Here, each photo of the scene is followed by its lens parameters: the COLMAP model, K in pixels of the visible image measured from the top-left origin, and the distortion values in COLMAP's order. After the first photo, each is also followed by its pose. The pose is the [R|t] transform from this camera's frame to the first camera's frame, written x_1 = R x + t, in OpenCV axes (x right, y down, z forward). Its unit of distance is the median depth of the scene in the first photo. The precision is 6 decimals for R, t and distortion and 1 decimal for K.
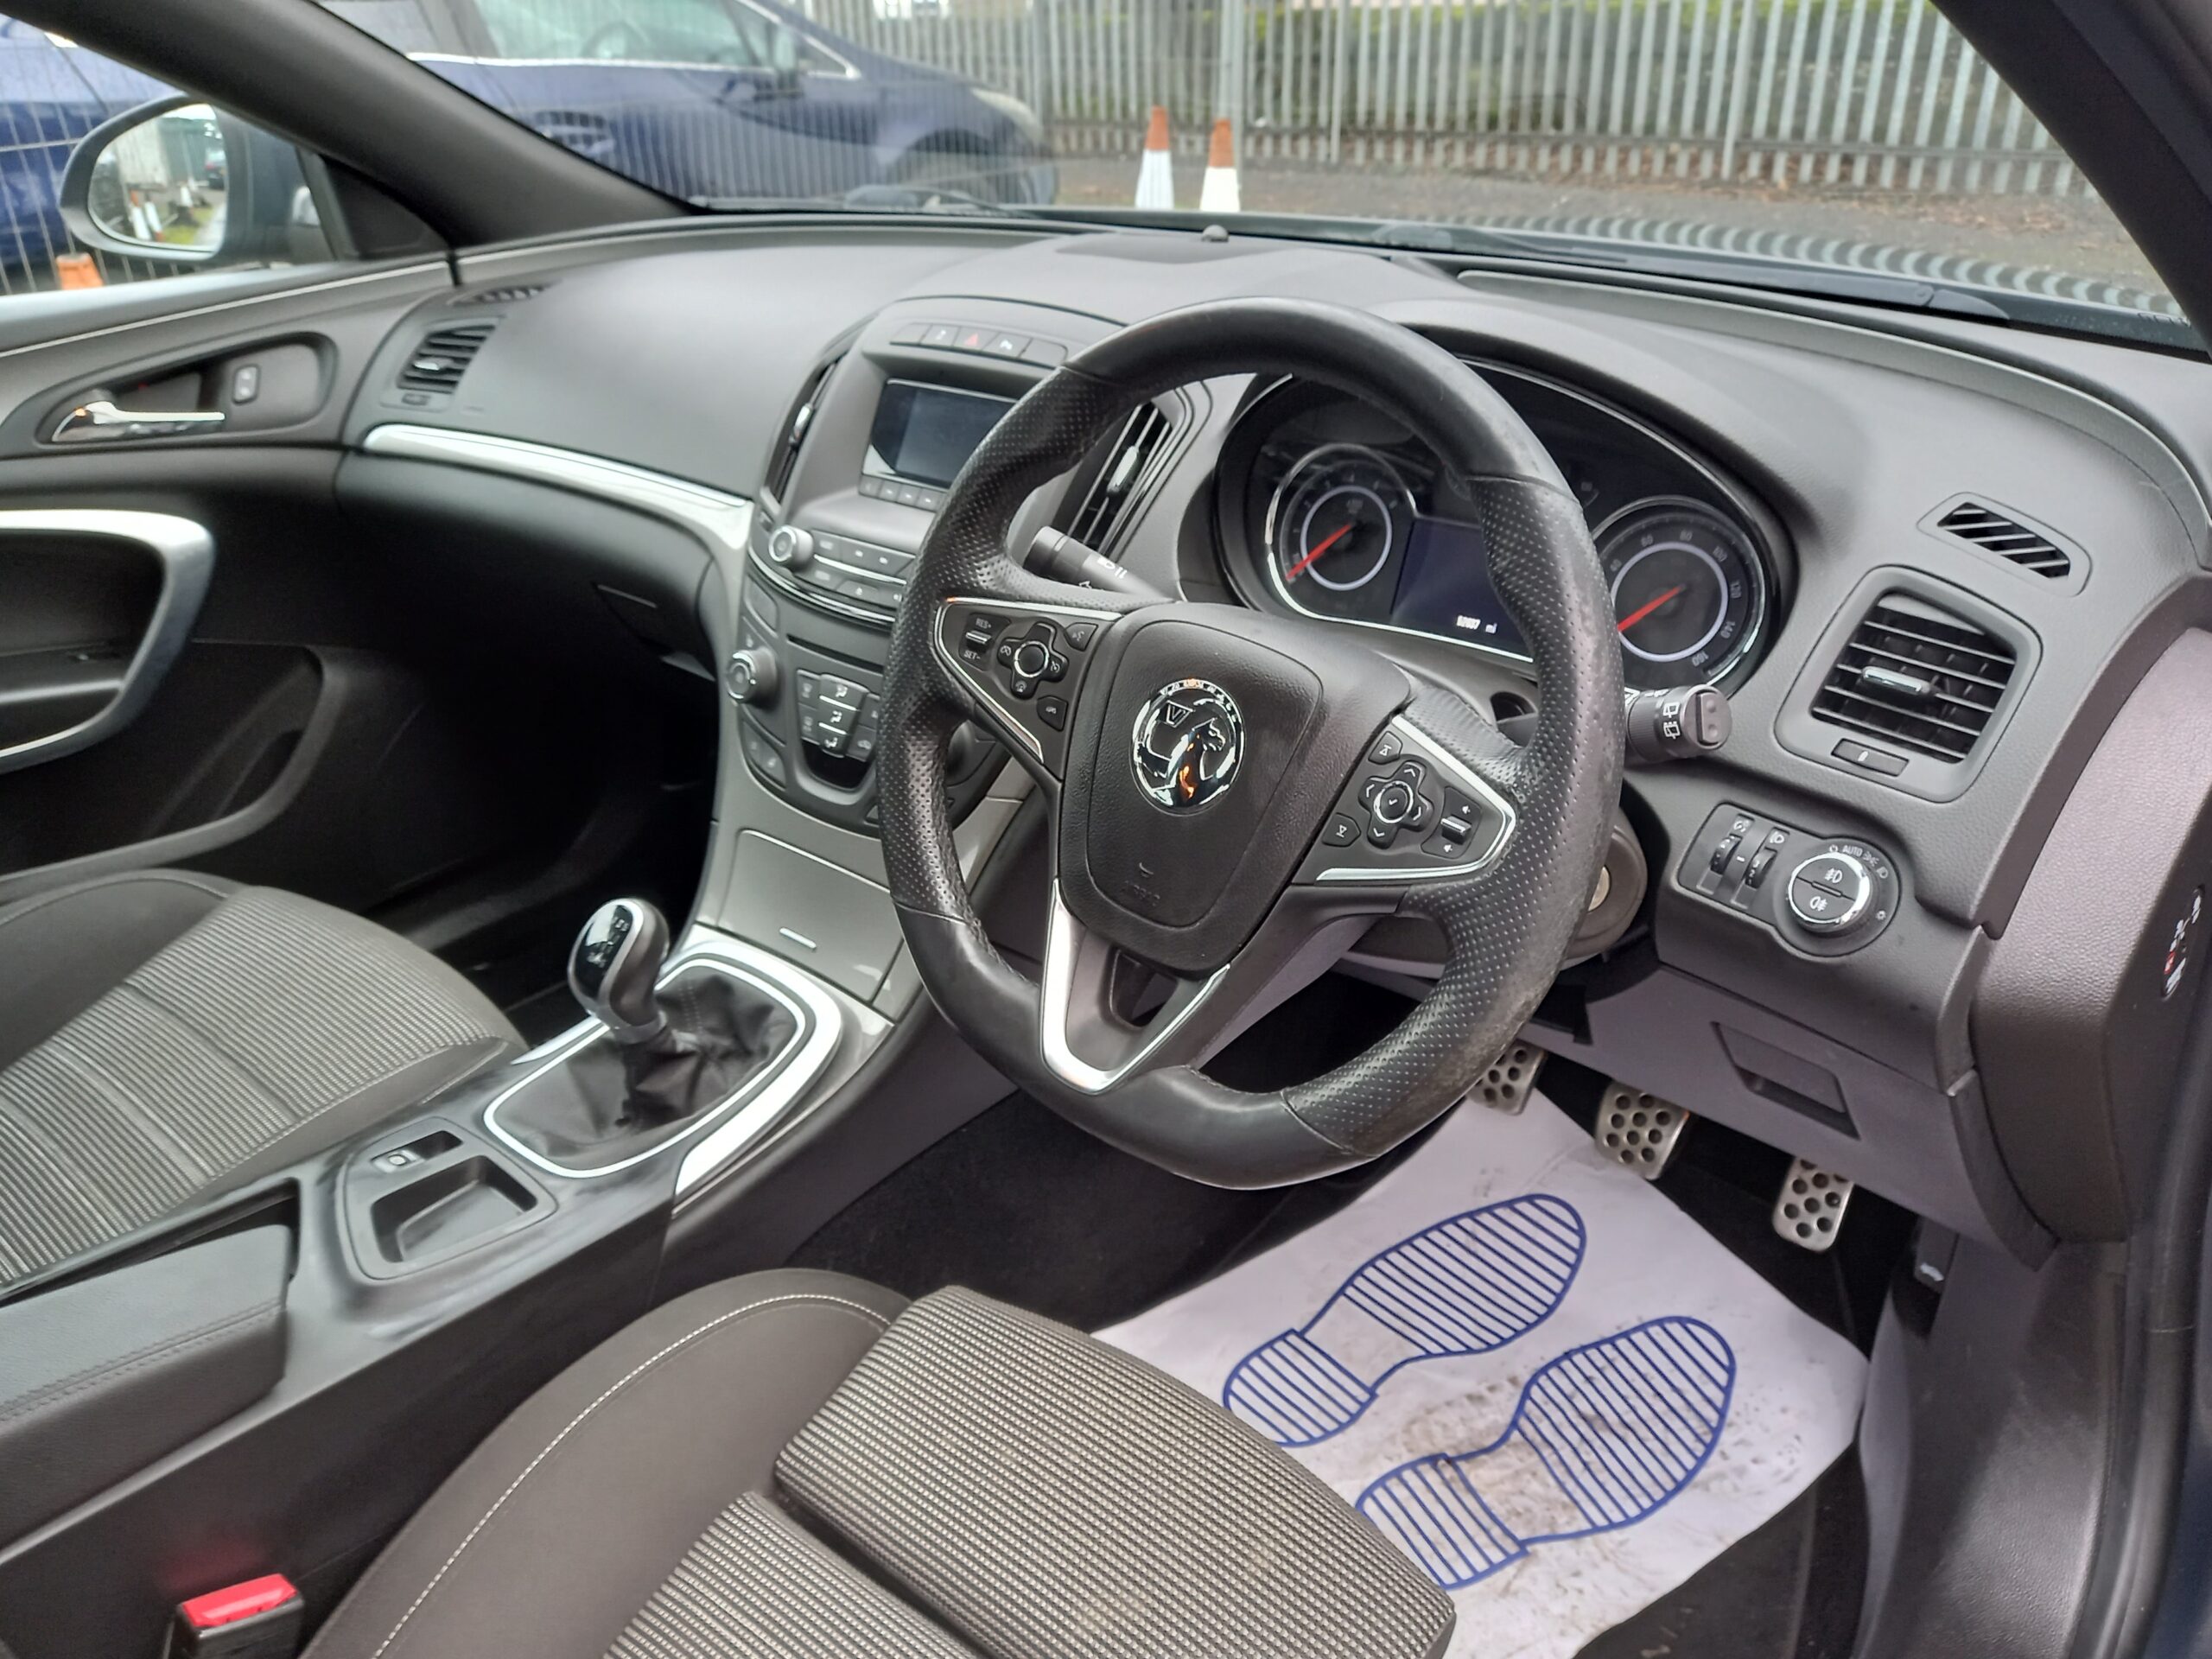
lens RADIAL K [[1621.1, 0, 1105.7], [0, 1621.1, 847.8], [0, 0, 1]] dist [0.048159, -0.061780]
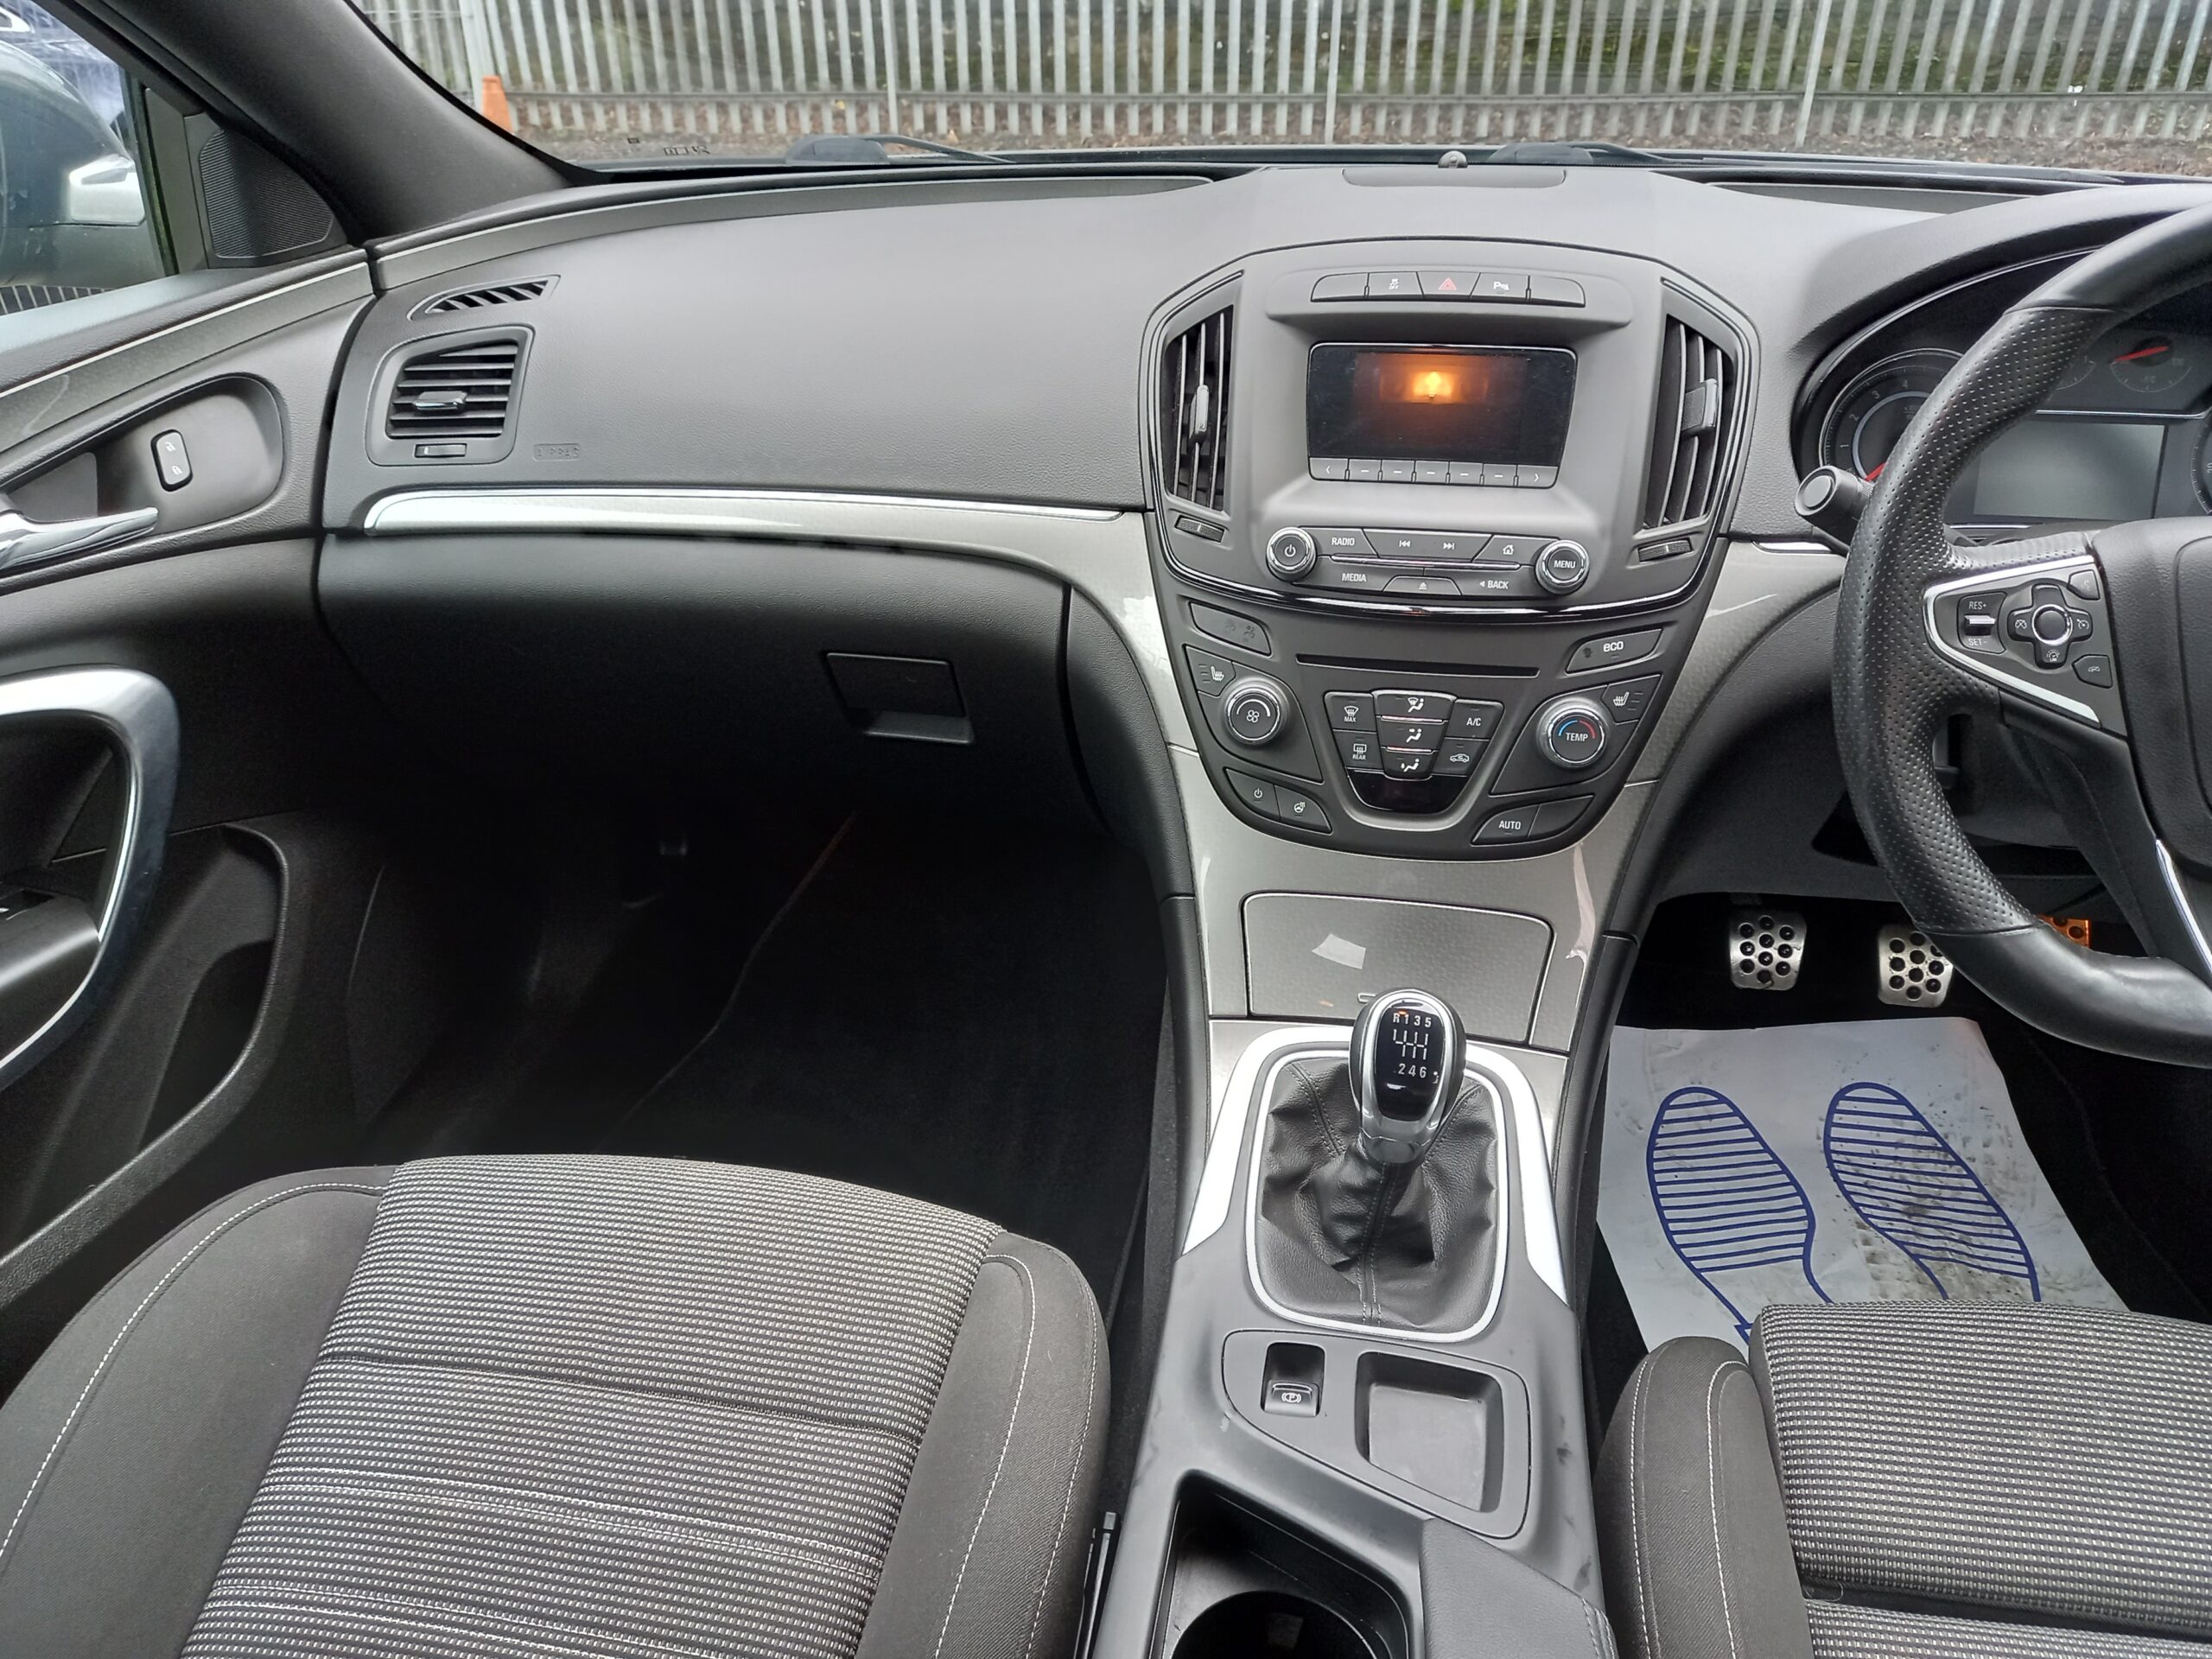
lens RADIAL K [[1599.9, 0, 1102.5], [0, 1599.9, 849.4], [0, 0, 1]] dist [0.060269, -0.068099]
pose [[0.866704, -0.232879, 0.441125, -0.752884], [0.222728, 0.971952, 0.075506, -0.132227], [-0.446336, 0.032810, 0.894264, 0.339471]]
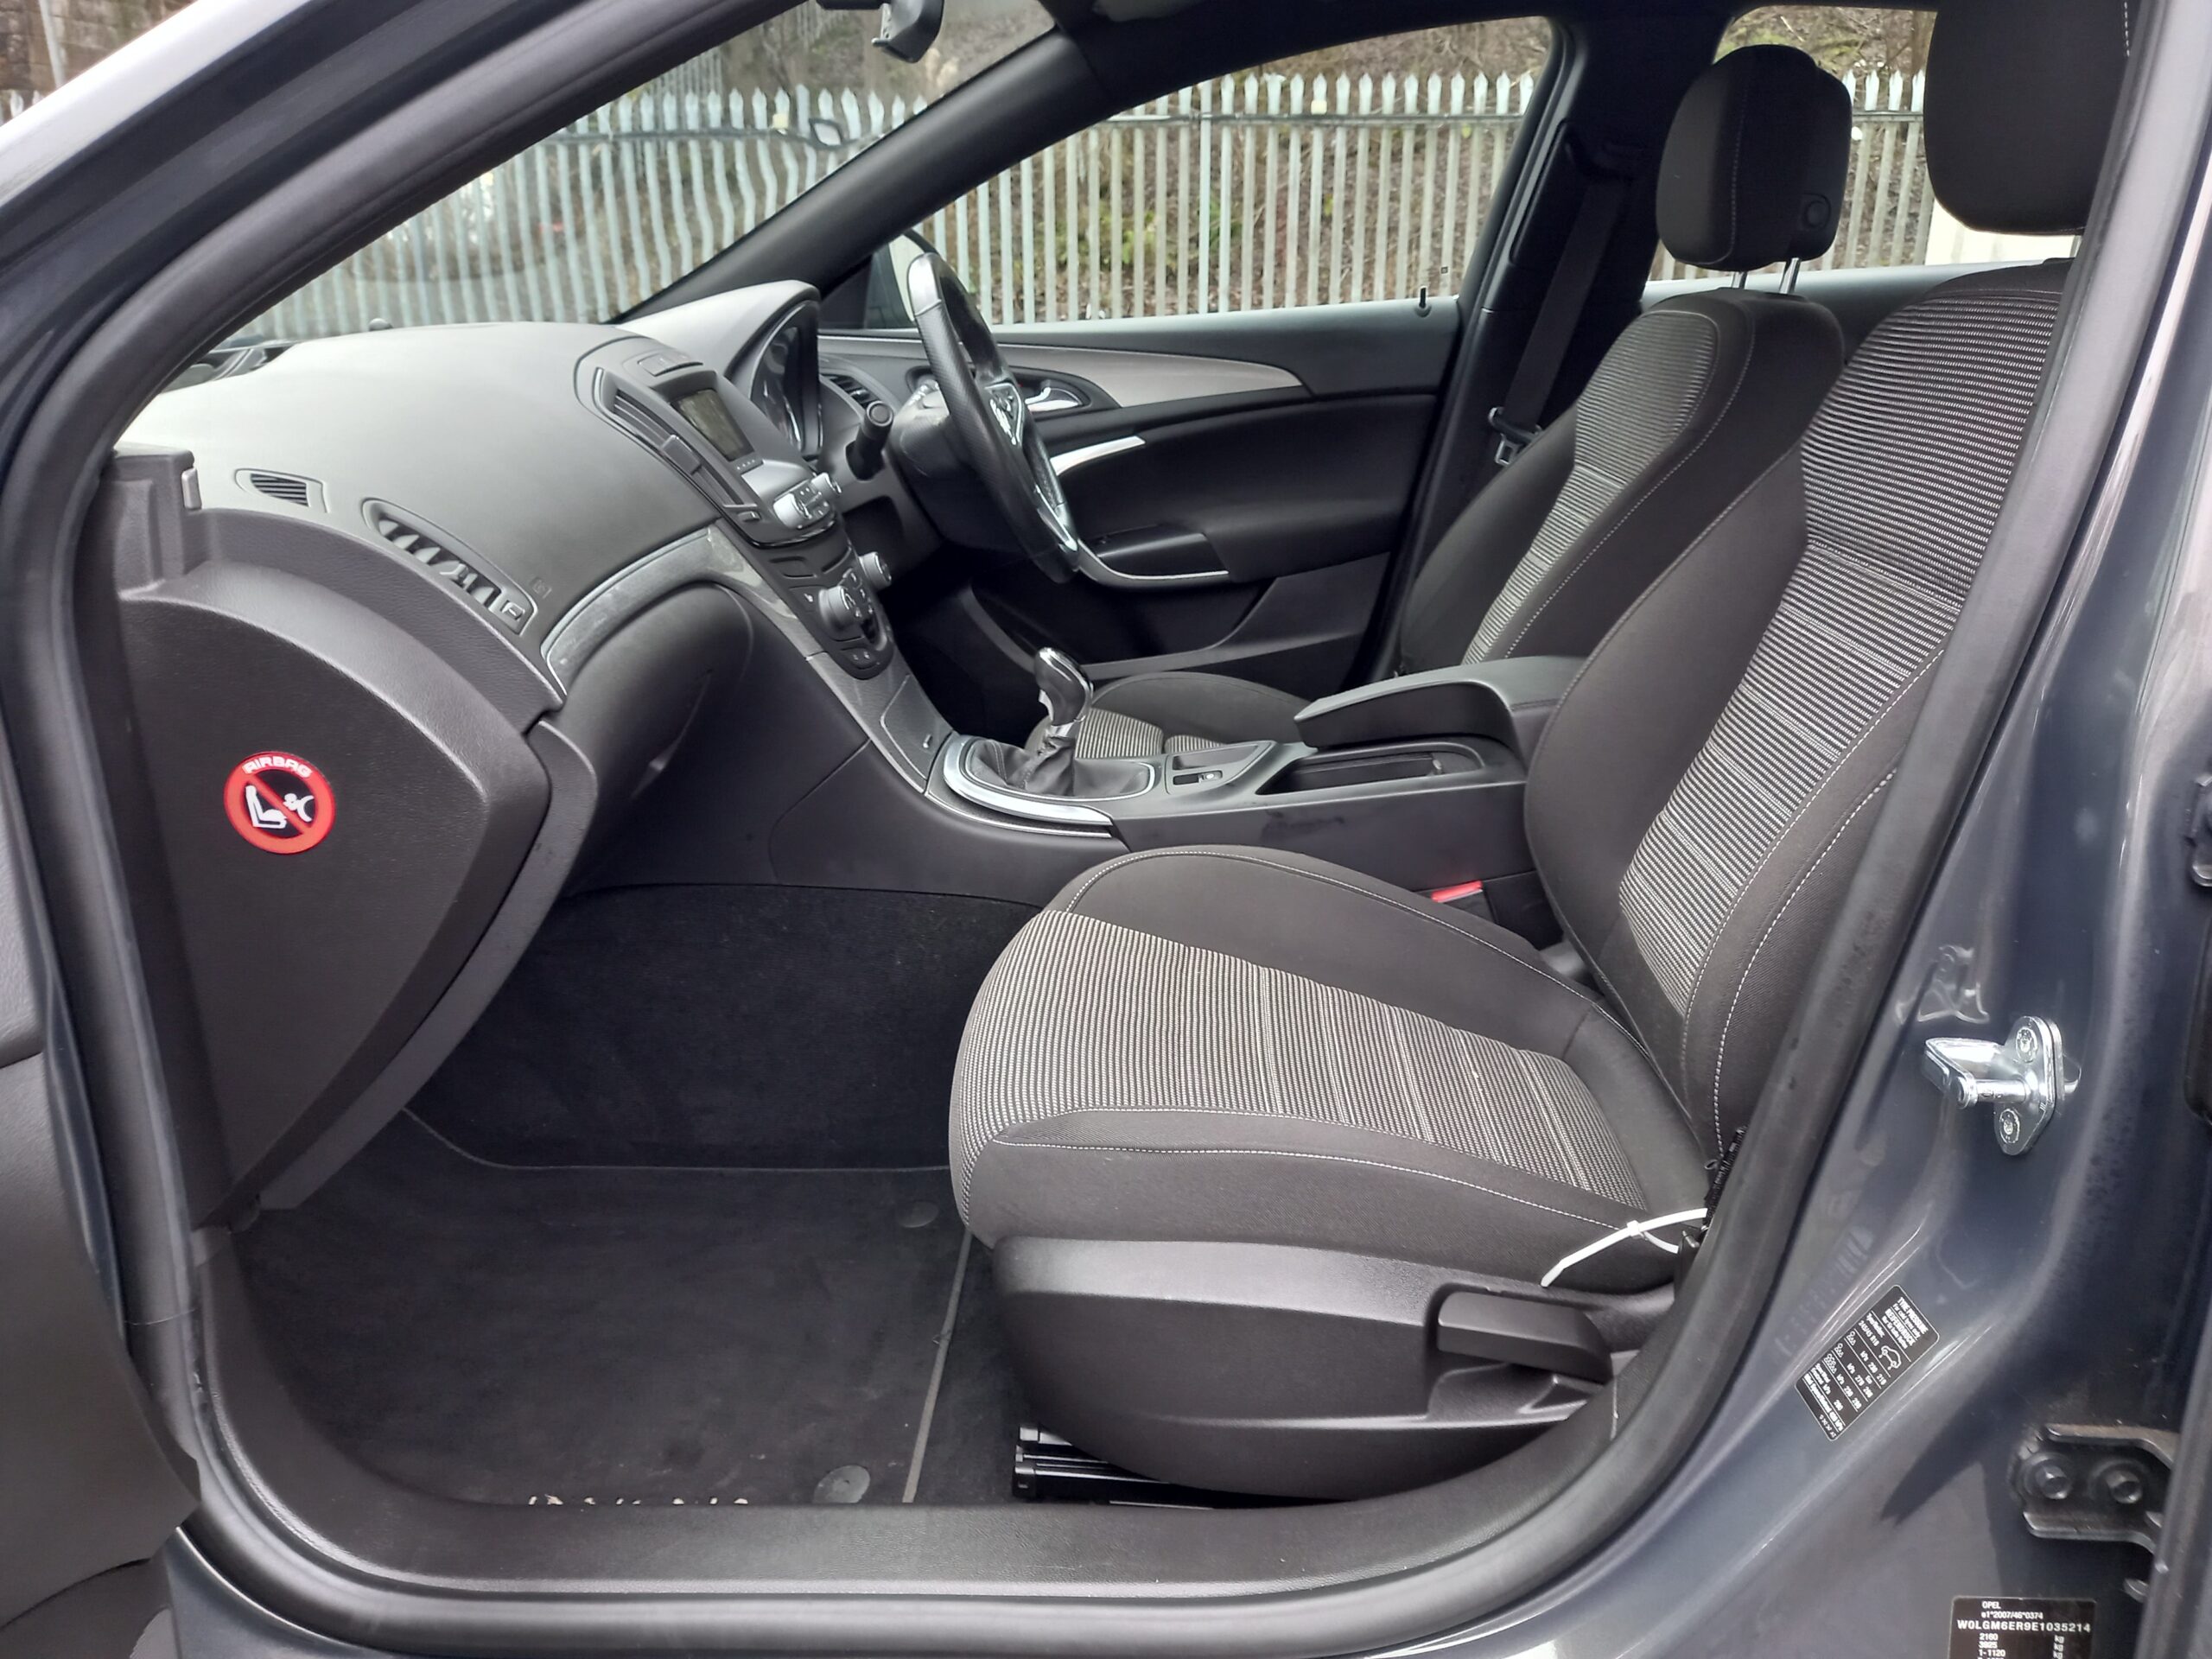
lens RADIAL K [[1567.4, 0, 1090.7], [0, 1567.4, 880.3], [0, 0, 1]] dist [0.065513, -0.202957]
pose [[-0.602715, -0.255121, 0.756074, -1.520138], [0.410871, 0.713032, 0.568129, -0.657176], [-0.684046, 0.653068, -0.324934, 1.598204]]
